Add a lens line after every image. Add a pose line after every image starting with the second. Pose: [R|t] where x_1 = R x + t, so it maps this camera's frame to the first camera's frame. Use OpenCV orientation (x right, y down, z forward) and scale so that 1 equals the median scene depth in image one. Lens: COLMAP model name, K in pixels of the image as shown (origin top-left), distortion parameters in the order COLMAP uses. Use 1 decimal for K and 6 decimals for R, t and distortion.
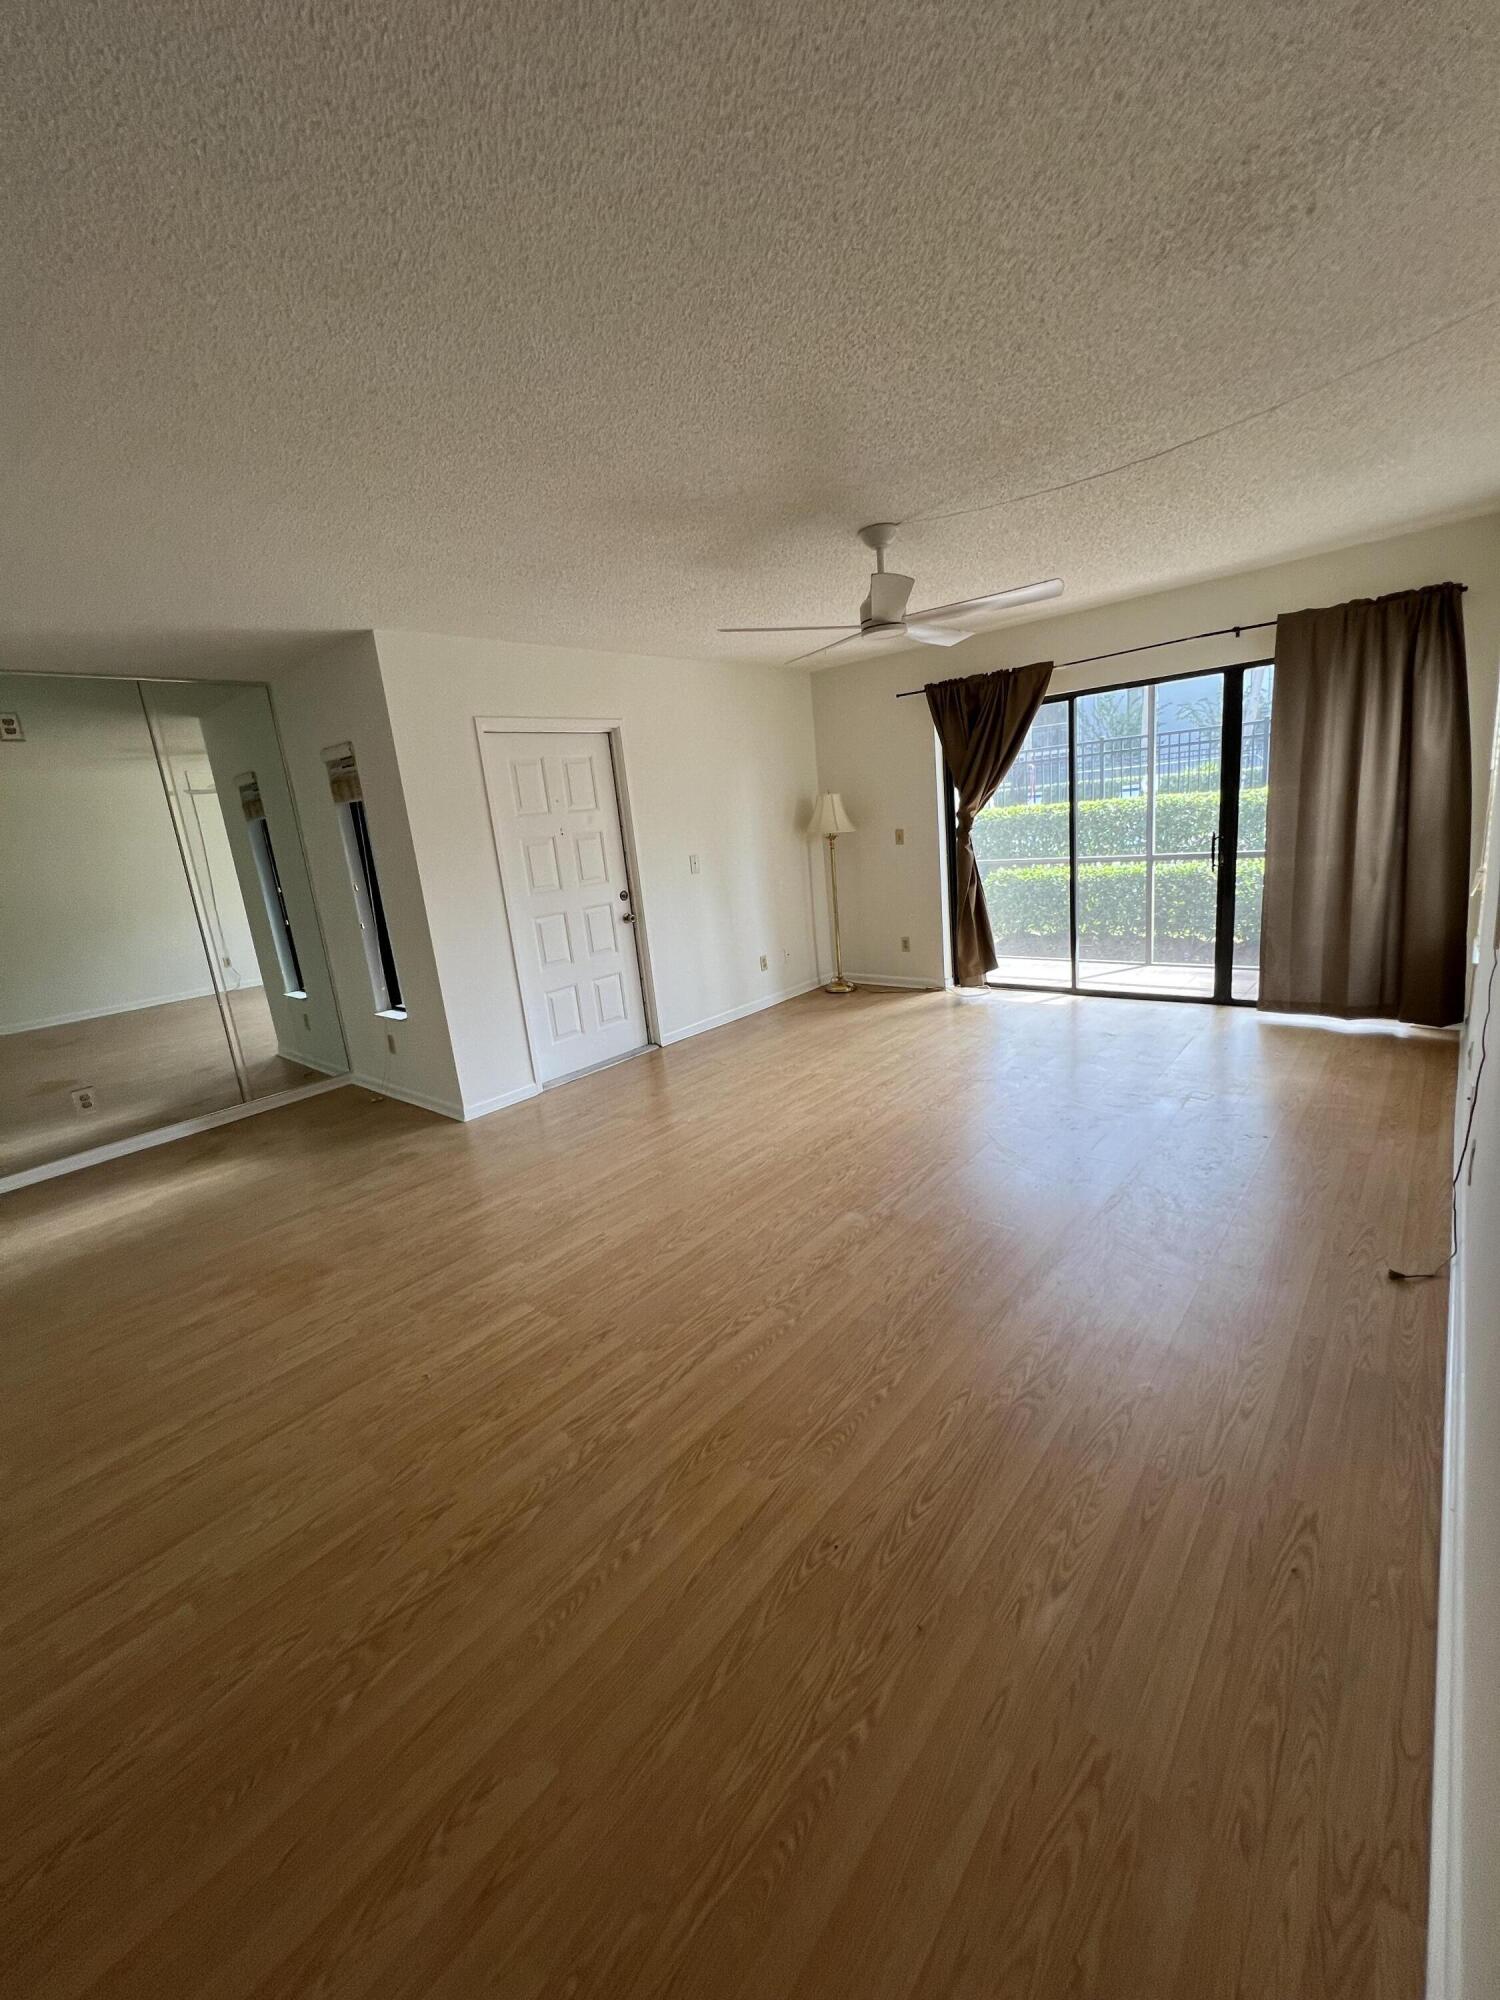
lens RADIAL K [[801.1, 0, 753.5], [0, 801.1, 994.3], [0, 0, 1]] dist [0.000018, -0.000576]
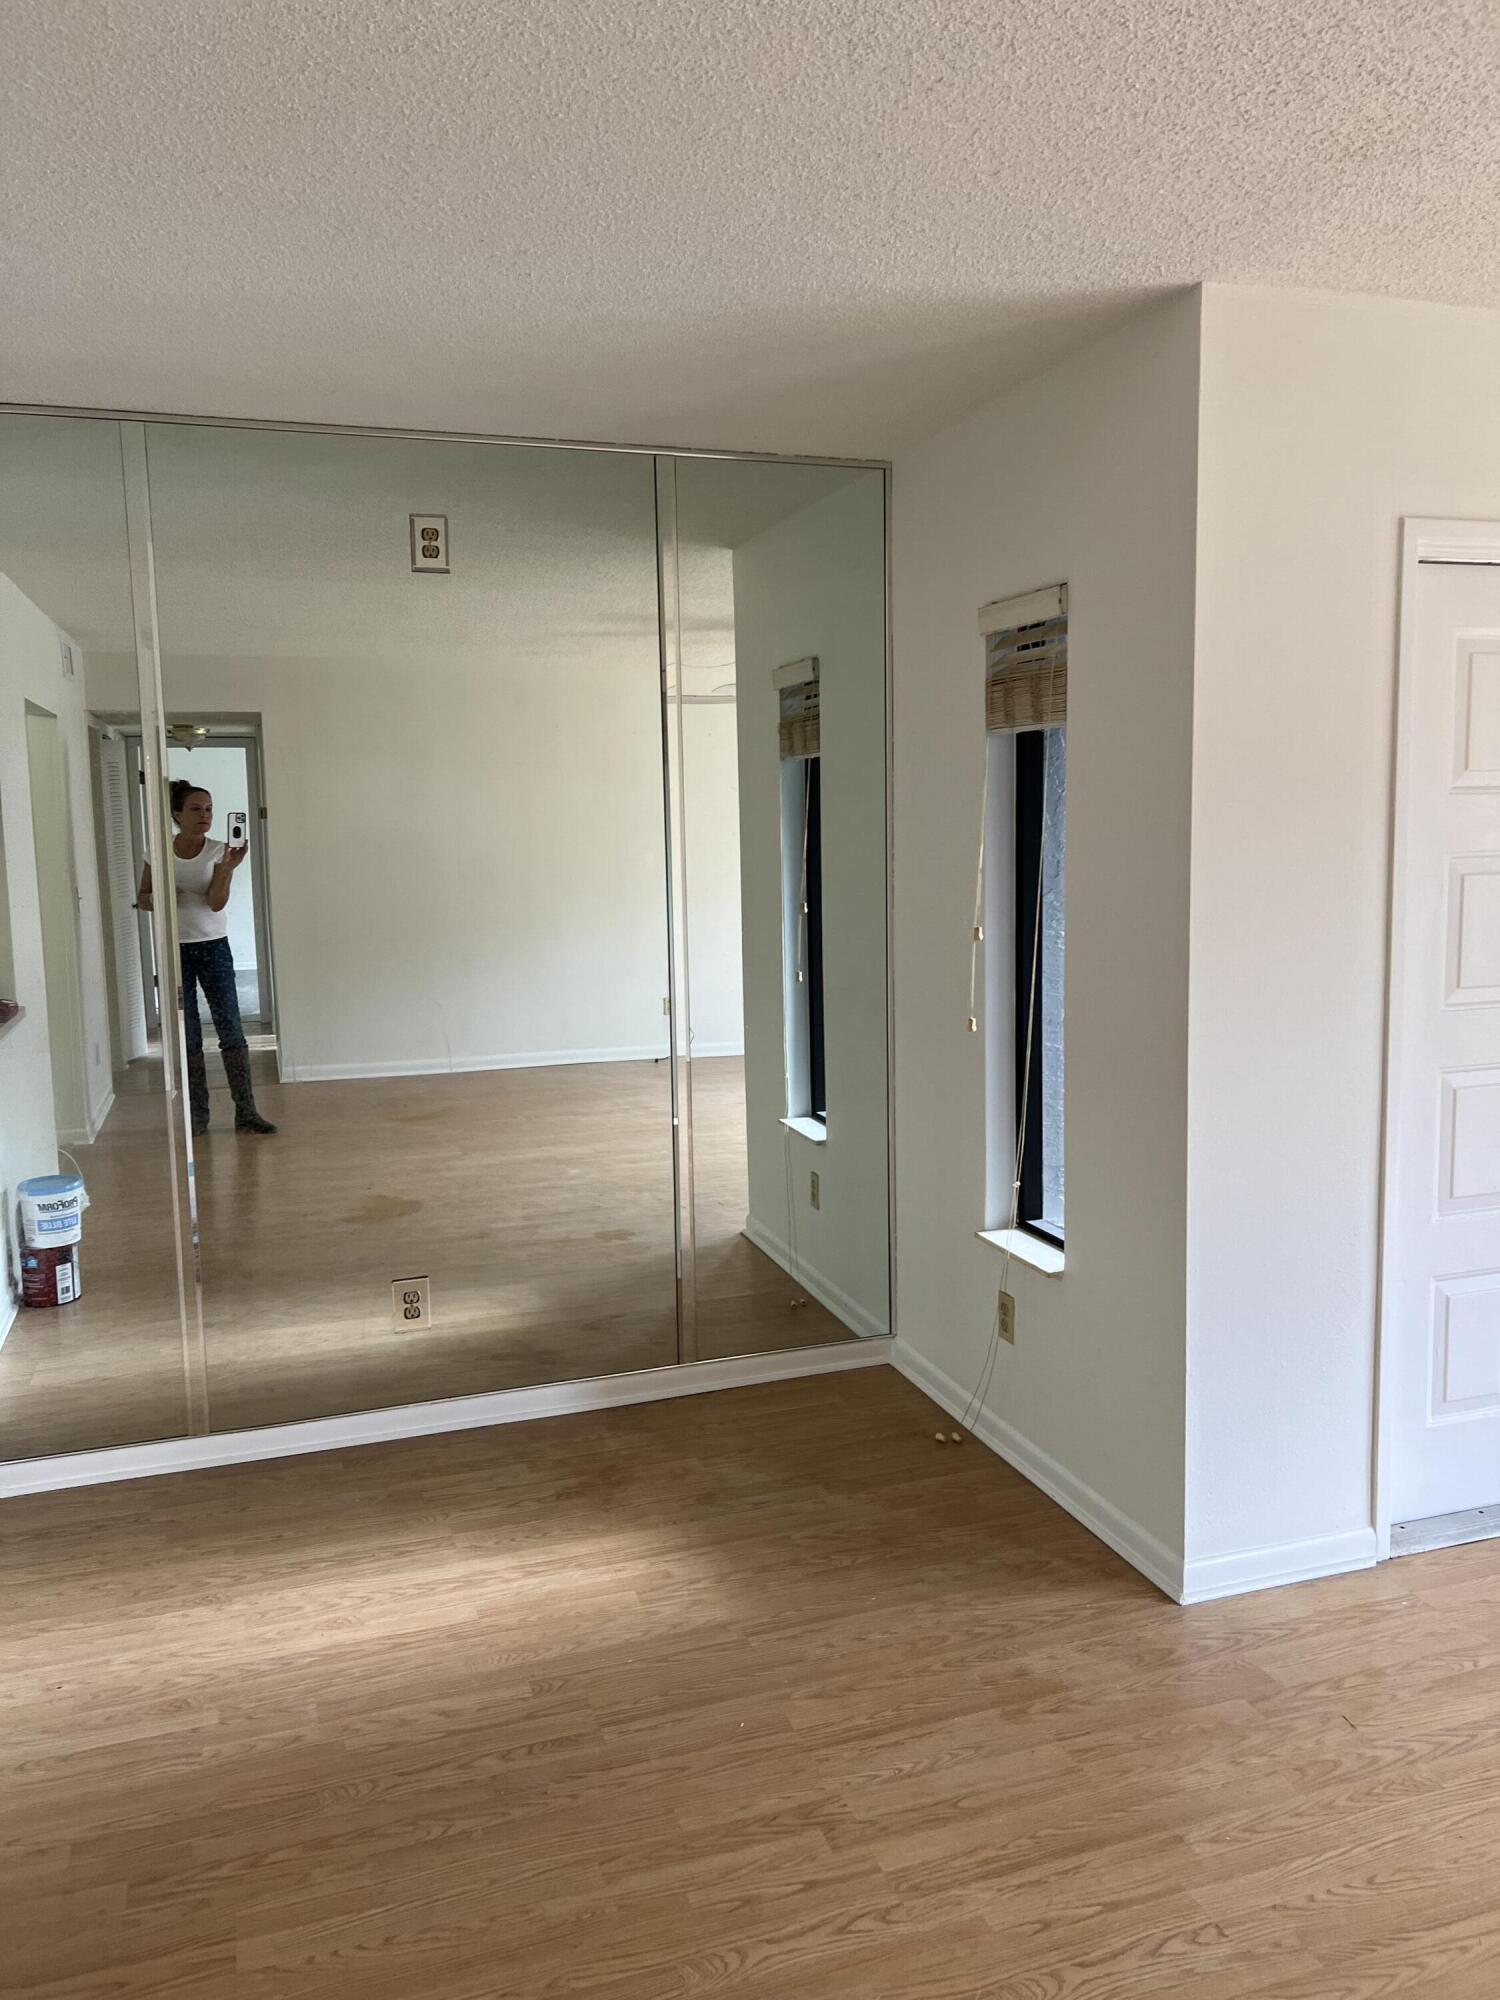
lens RADIAL K [[1527.4, 0, 807.6], [0, 1527.4, 1000.1], [0, 0, 1]] dist [0.005839, -0.000862]
pose [[0.873123, 0.137421, -0.467731, -0.219129], [-0.174951, 0.983862, -0.037521, -0.053960], [0.455026, 0.114590, 0.883074, 0.274046]]
